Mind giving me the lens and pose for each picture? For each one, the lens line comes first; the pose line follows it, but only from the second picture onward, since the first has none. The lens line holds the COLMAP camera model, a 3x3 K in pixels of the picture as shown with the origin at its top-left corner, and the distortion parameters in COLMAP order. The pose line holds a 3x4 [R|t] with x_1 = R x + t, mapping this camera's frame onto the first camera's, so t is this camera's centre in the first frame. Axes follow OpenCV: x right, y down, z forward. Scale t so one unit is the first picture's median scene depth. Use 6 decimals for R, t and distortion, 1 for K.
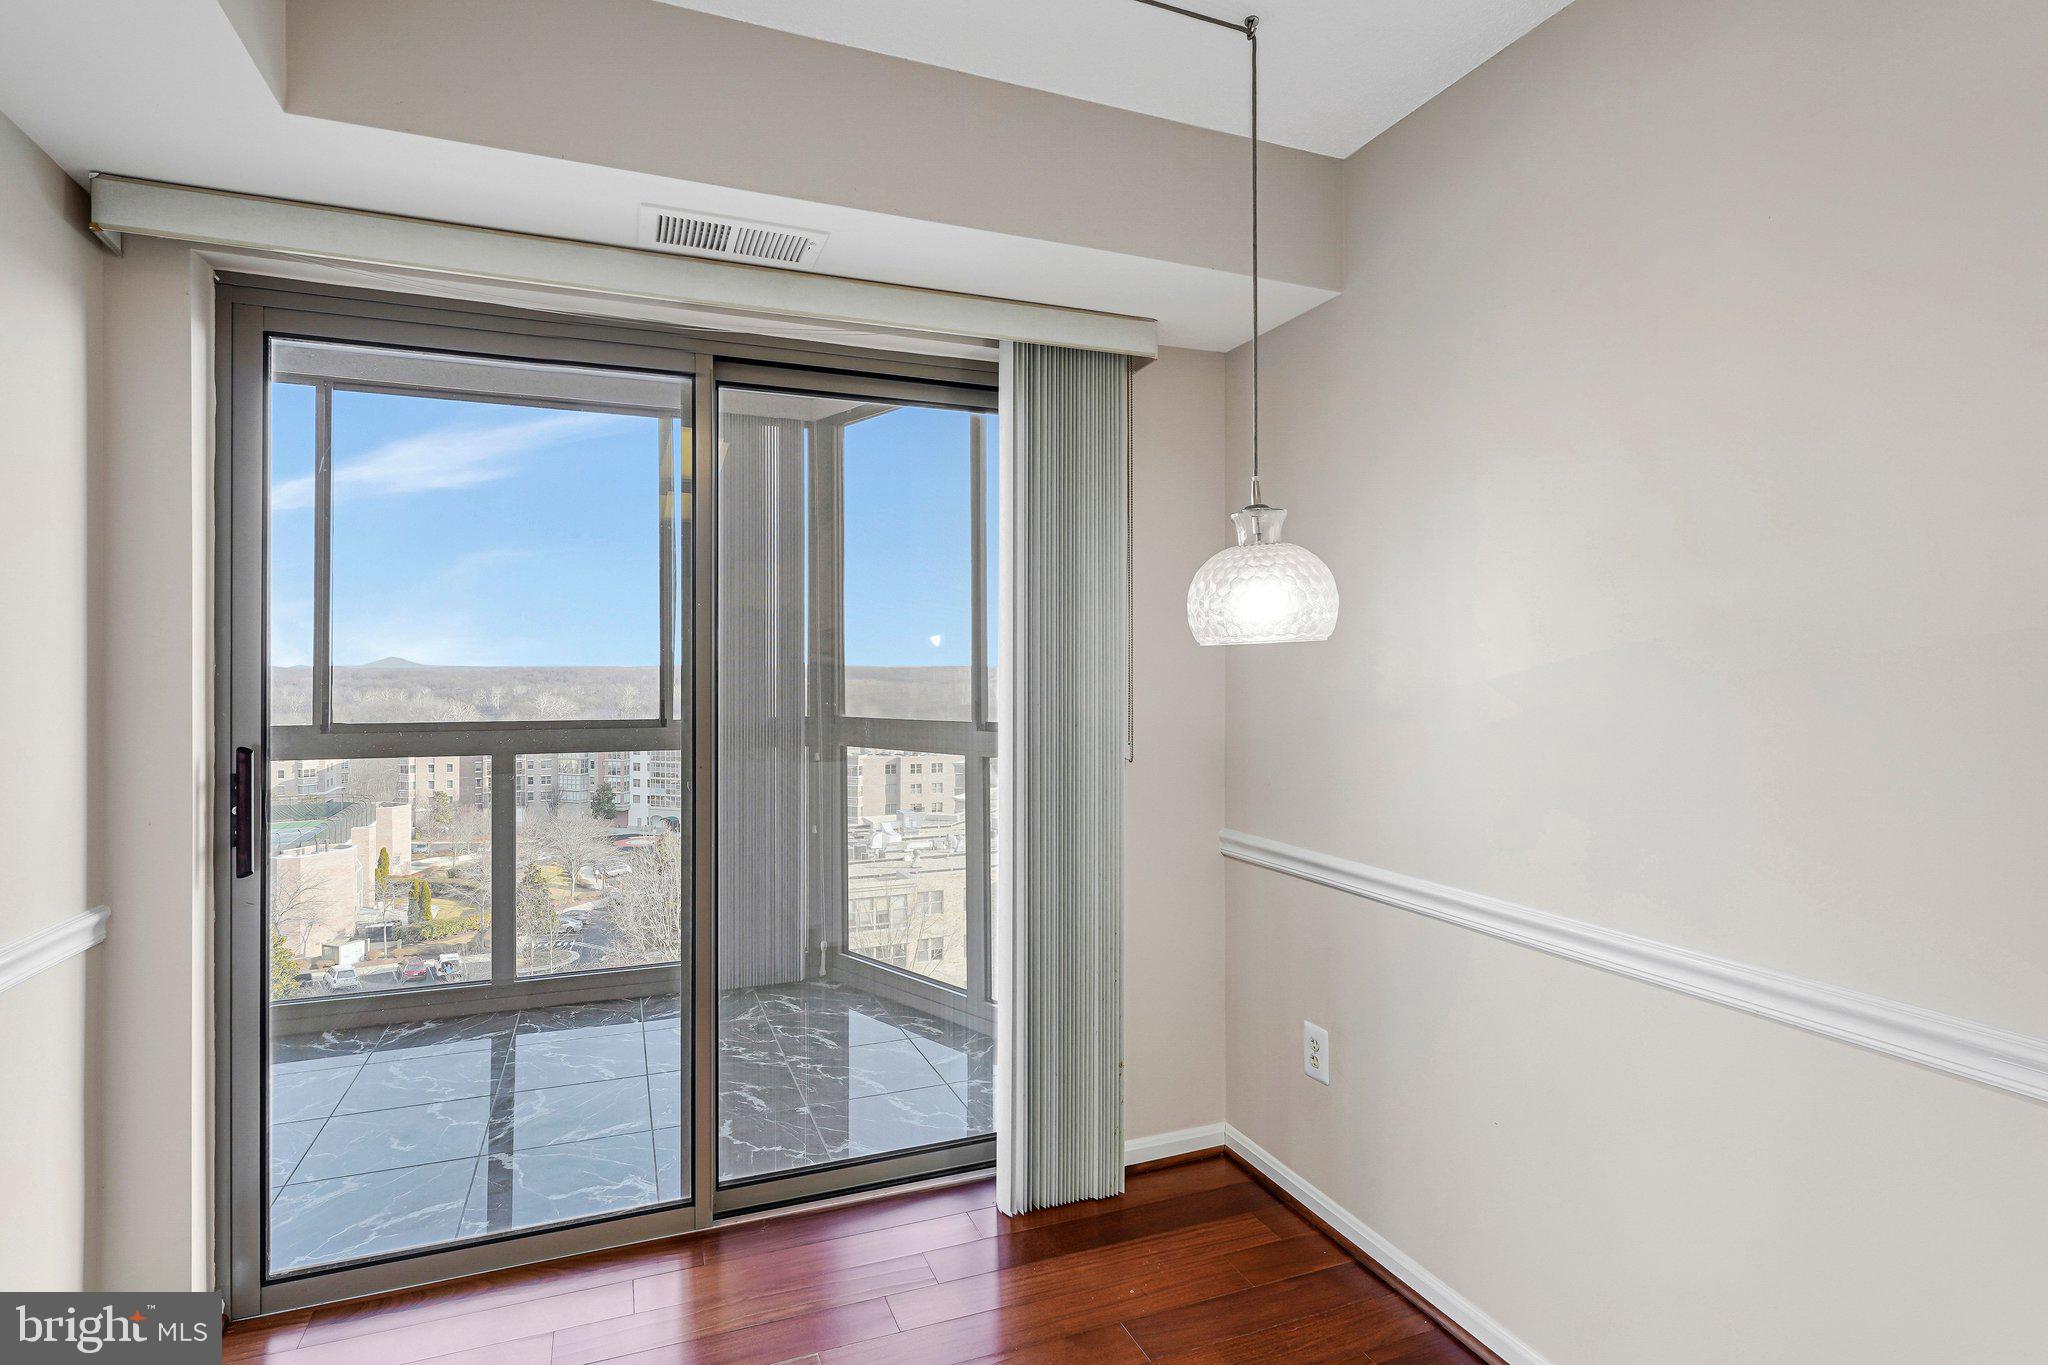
lens RADIAL K [[982.0, 0, 982.4], [0, 982.0, 650.1], [0, 0, 1]] dist [-0.003649, 0.000309]
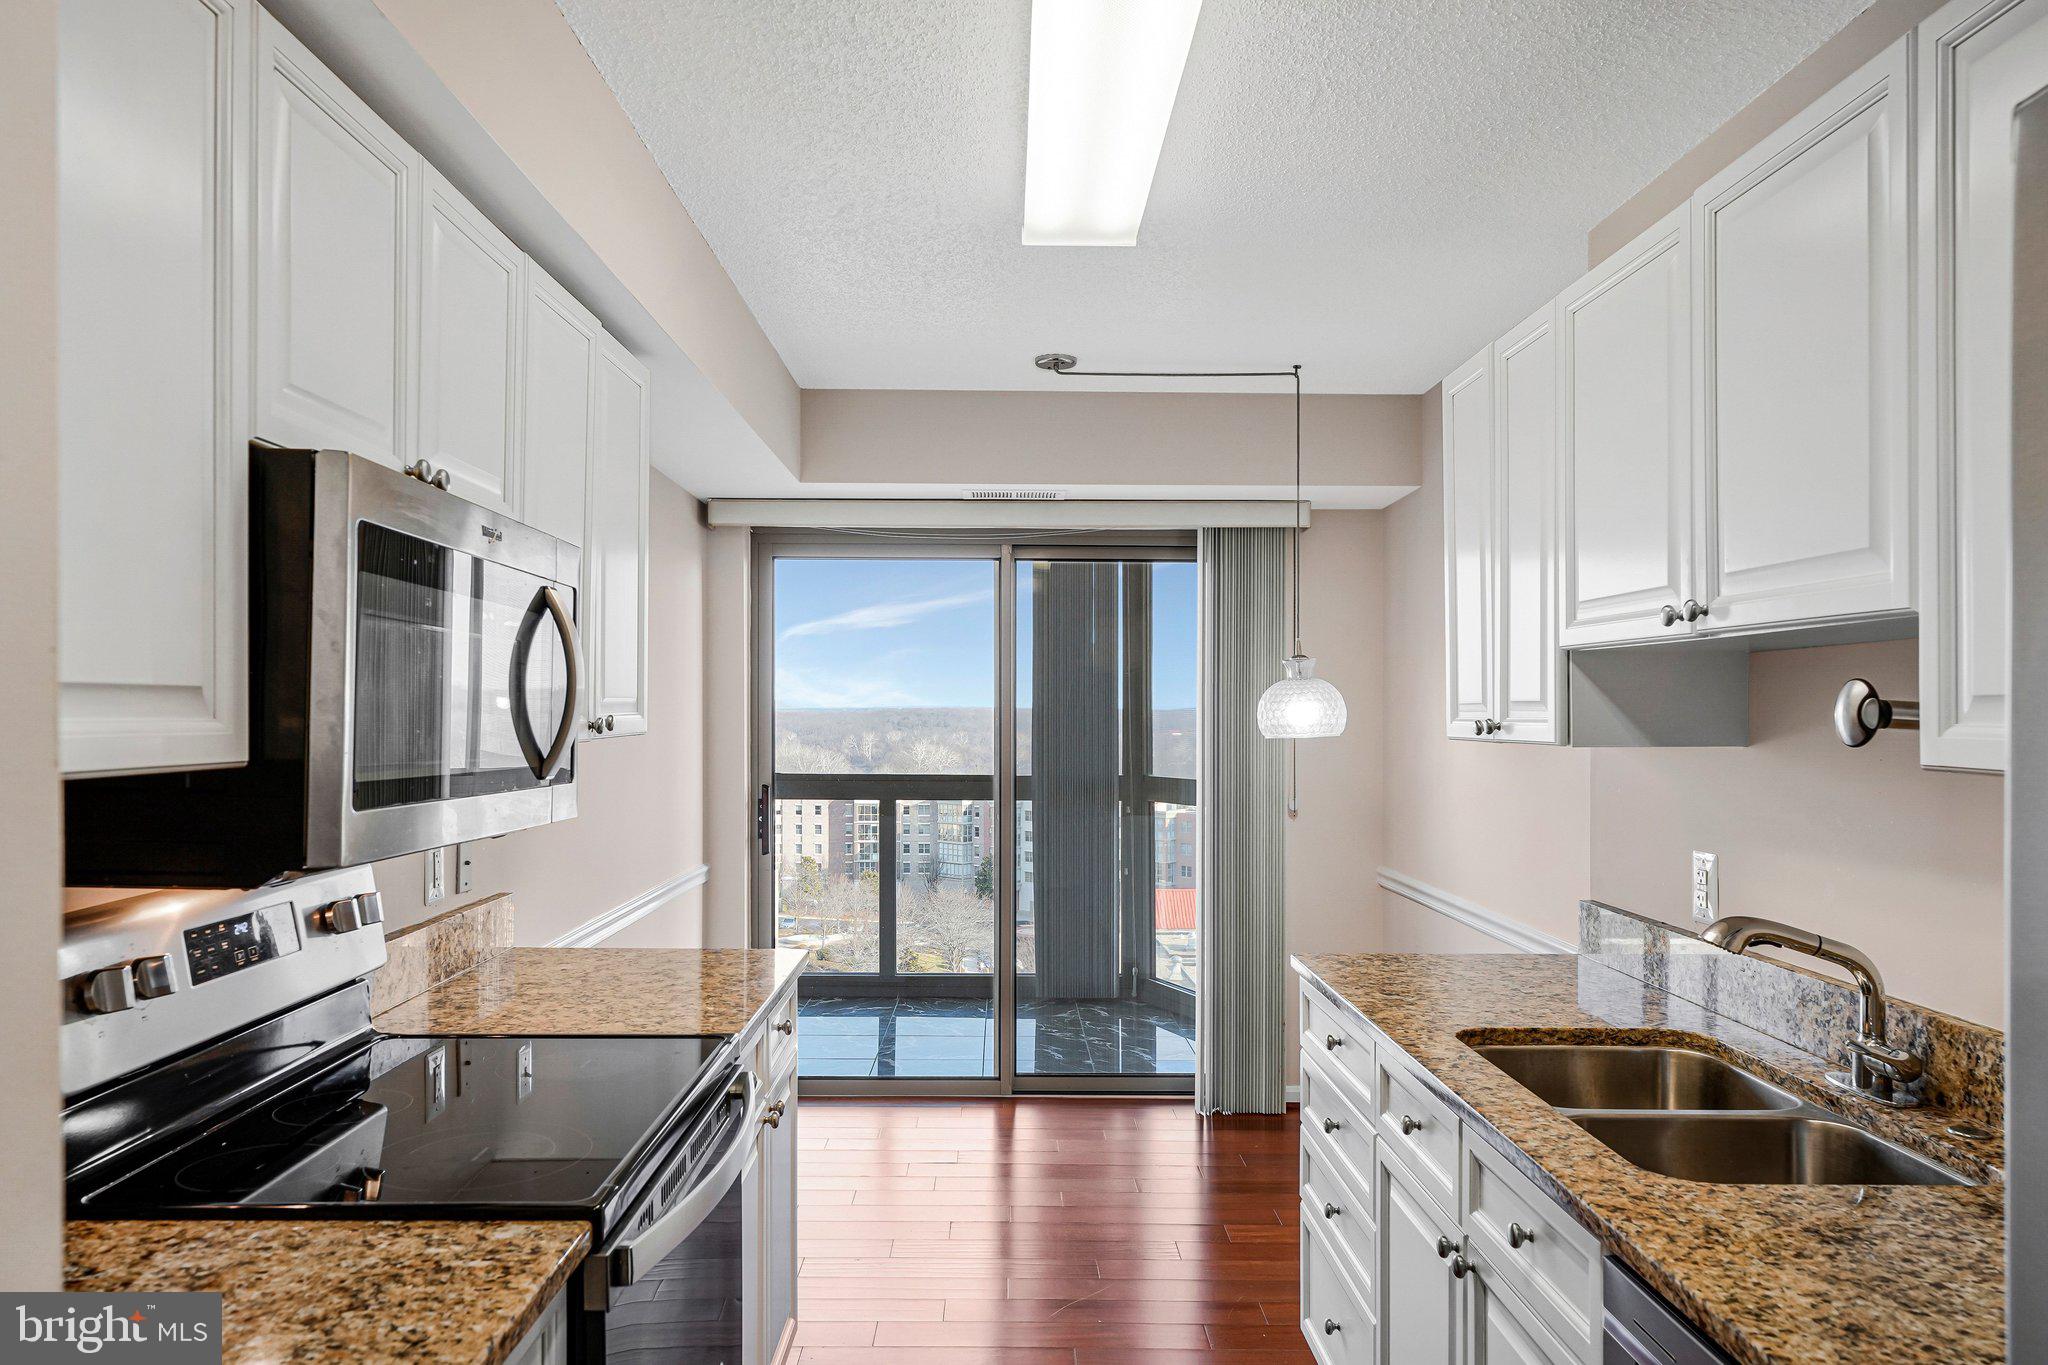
lens RADIAL K [[1412.1, 0, 1020.8], [0, 1412.1, 694.4], [0, 0, 1]] dist [0.006949, 0.001654]
pose [[0.939109, 0.003694, -0.343599, 0.316647], [-0.000923, 0.999966, 0.008229, -0.047959], [0.343618, -0.007411, 0.939080, -0.688716]]
